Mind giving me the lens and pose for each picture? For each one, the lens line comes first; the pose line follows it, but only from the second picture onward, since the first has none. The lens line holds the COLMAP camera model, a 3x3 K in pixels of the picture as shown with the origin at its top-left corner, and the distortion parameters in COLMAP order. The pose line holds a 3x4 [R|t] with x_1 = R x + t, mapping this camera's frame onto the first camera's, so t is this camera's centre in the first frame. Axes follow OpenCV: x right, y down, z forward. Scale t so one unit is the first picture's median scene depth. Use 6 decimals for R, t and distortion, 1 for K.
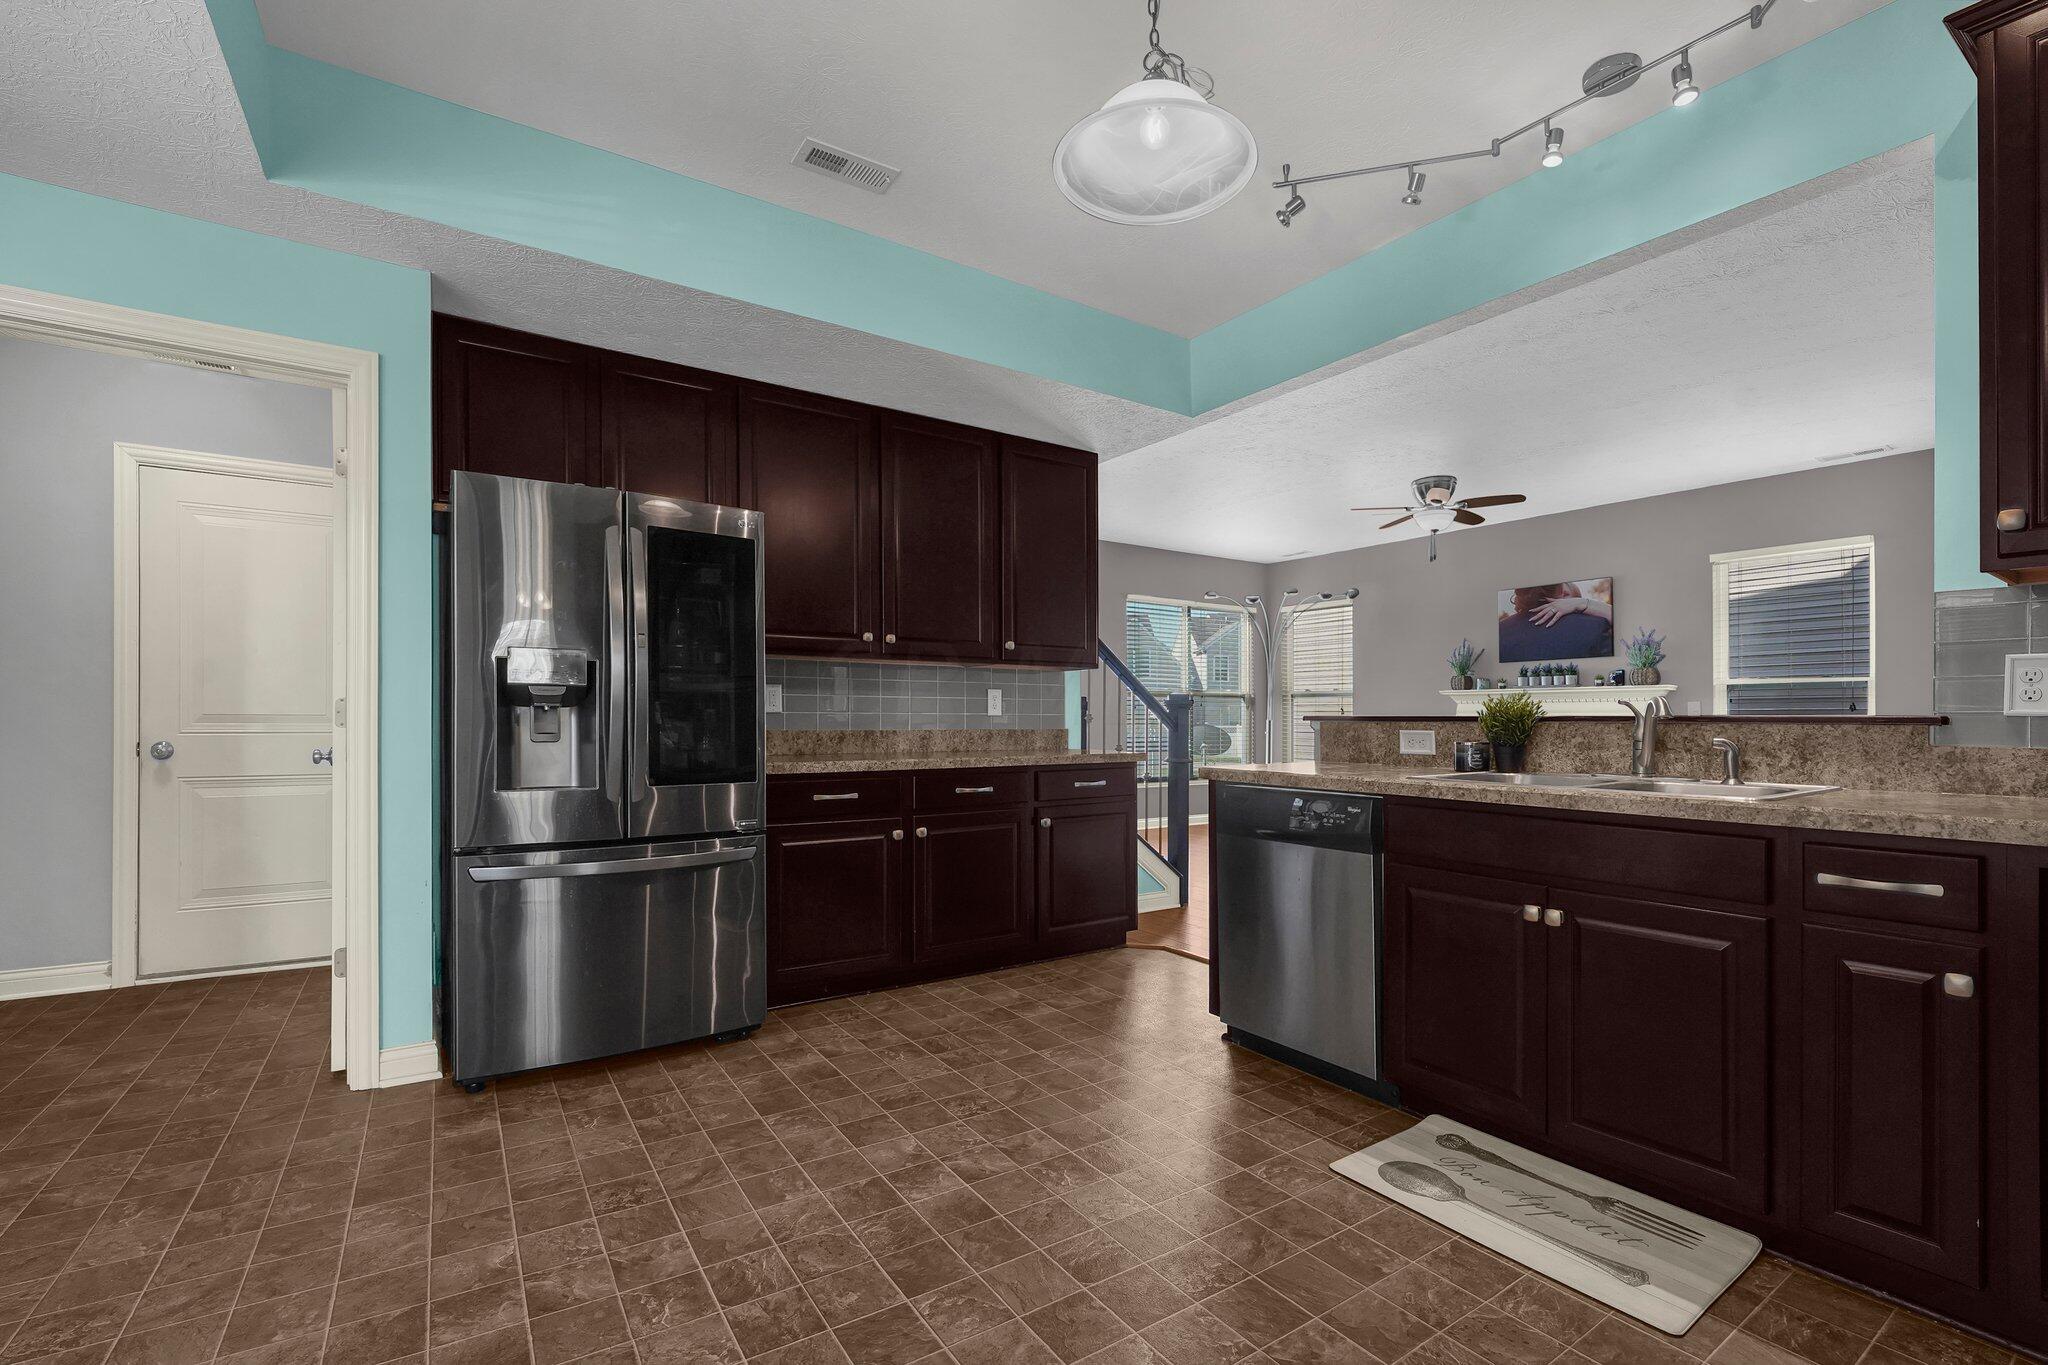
lens RADIAL K [[889.9, 0, 1026.4], [0, 889.9, 710.0], [0, 0, 1]] dist [-0.002653, -0.000531]
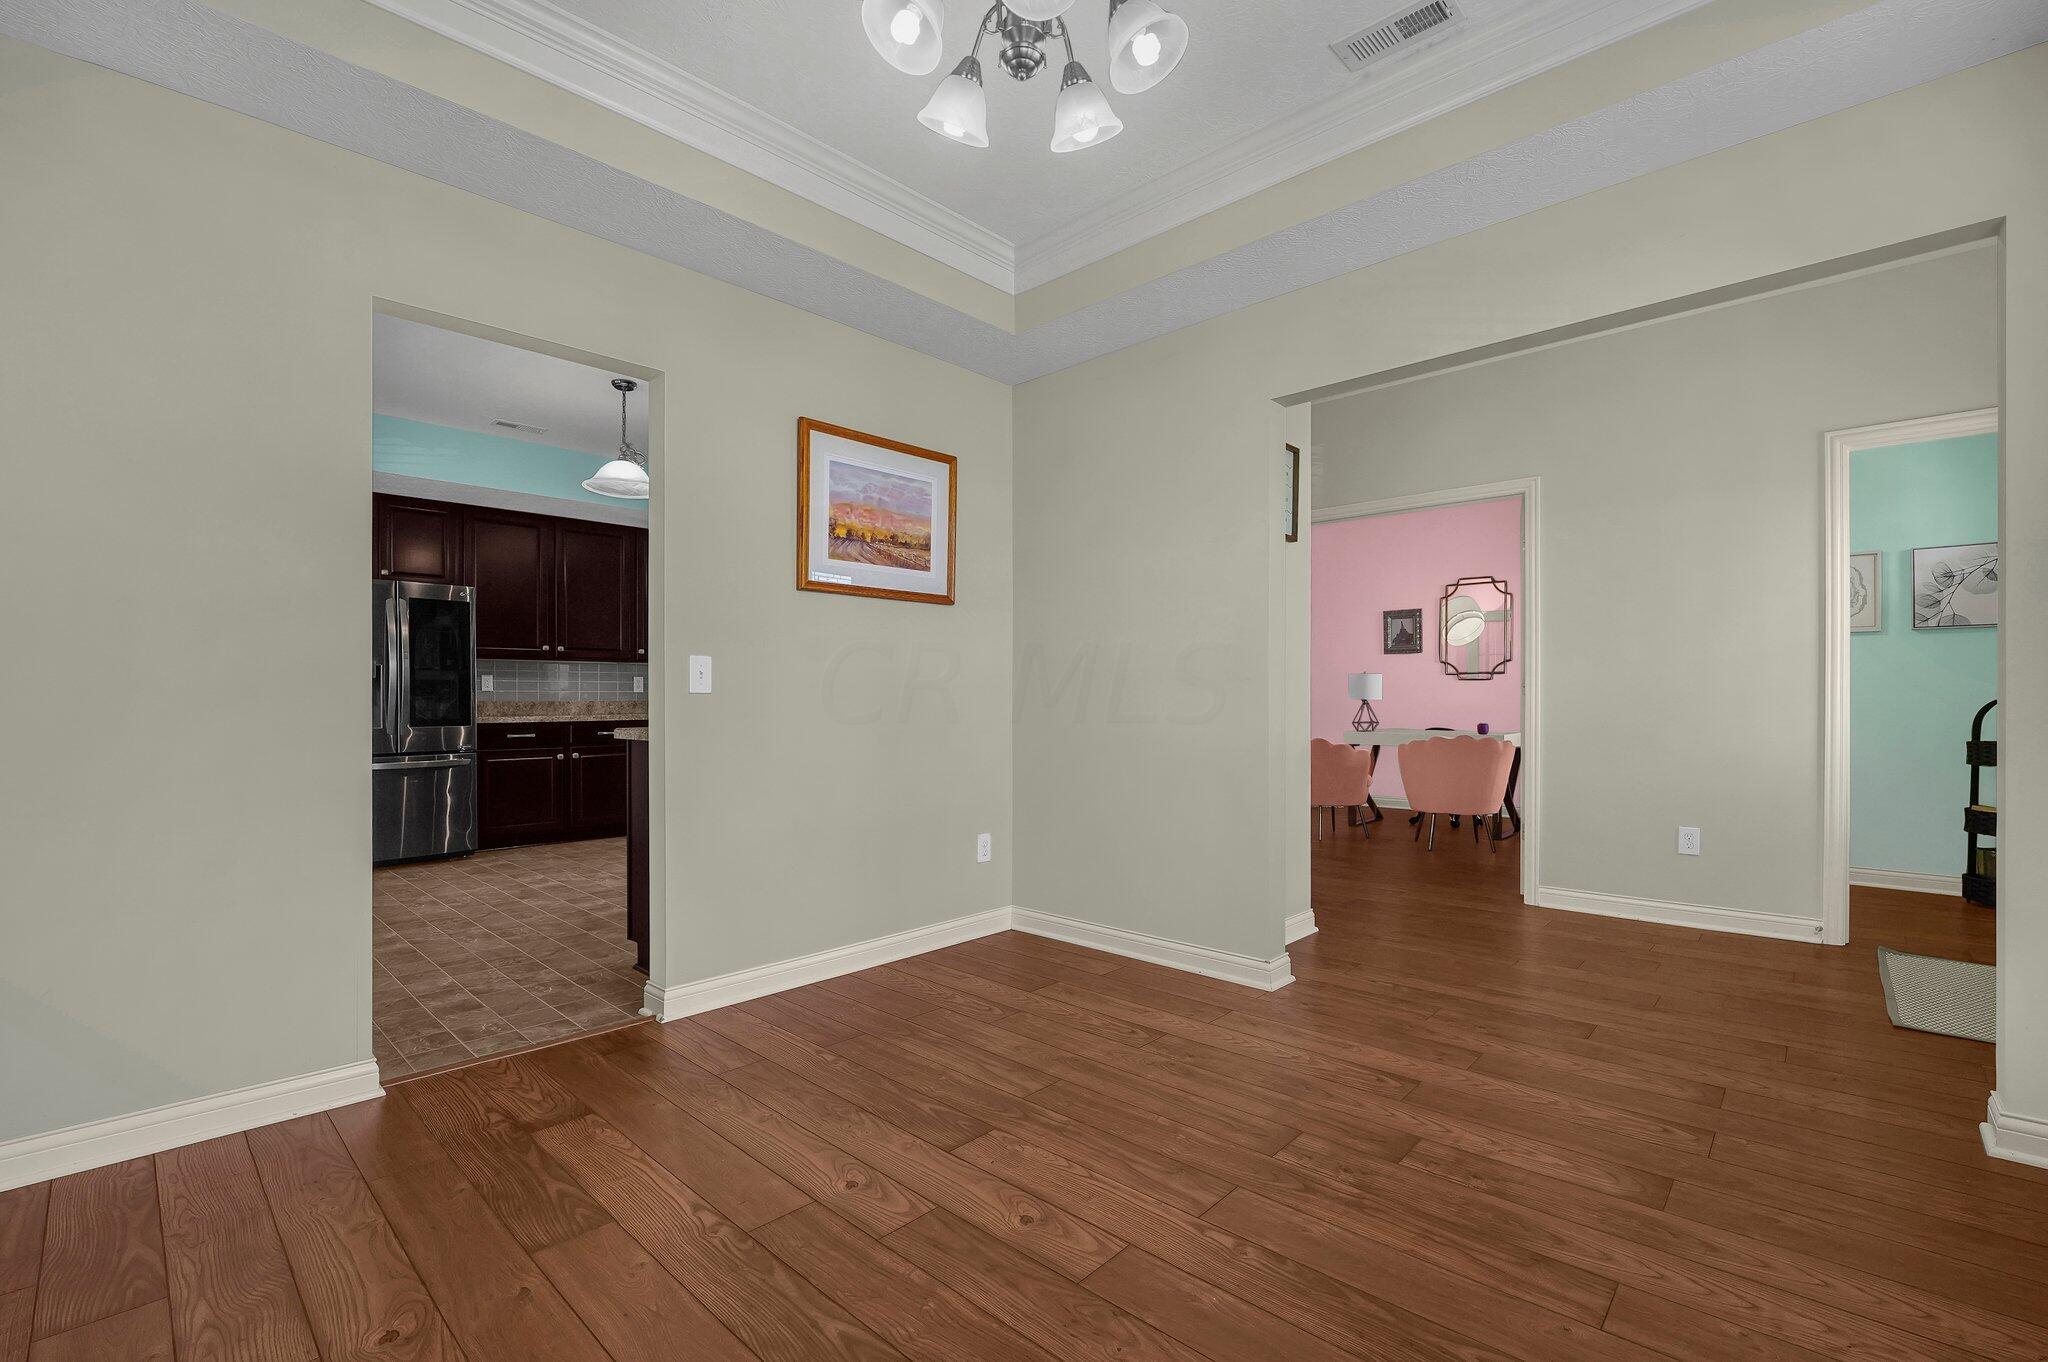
lens RADIAL K [[922.3, 0, 1025.6], [0, 922.3, 693.8], [0, 0, 1]] dist [-0.001781, -0.000008]
pose [[0.982824, -0.002291, 0.184532, 0.280098], [0.002137, 0.999997, 0.001034, 0.006499], [-0.184533, -0.000622, 0.982826, -0.653852]]
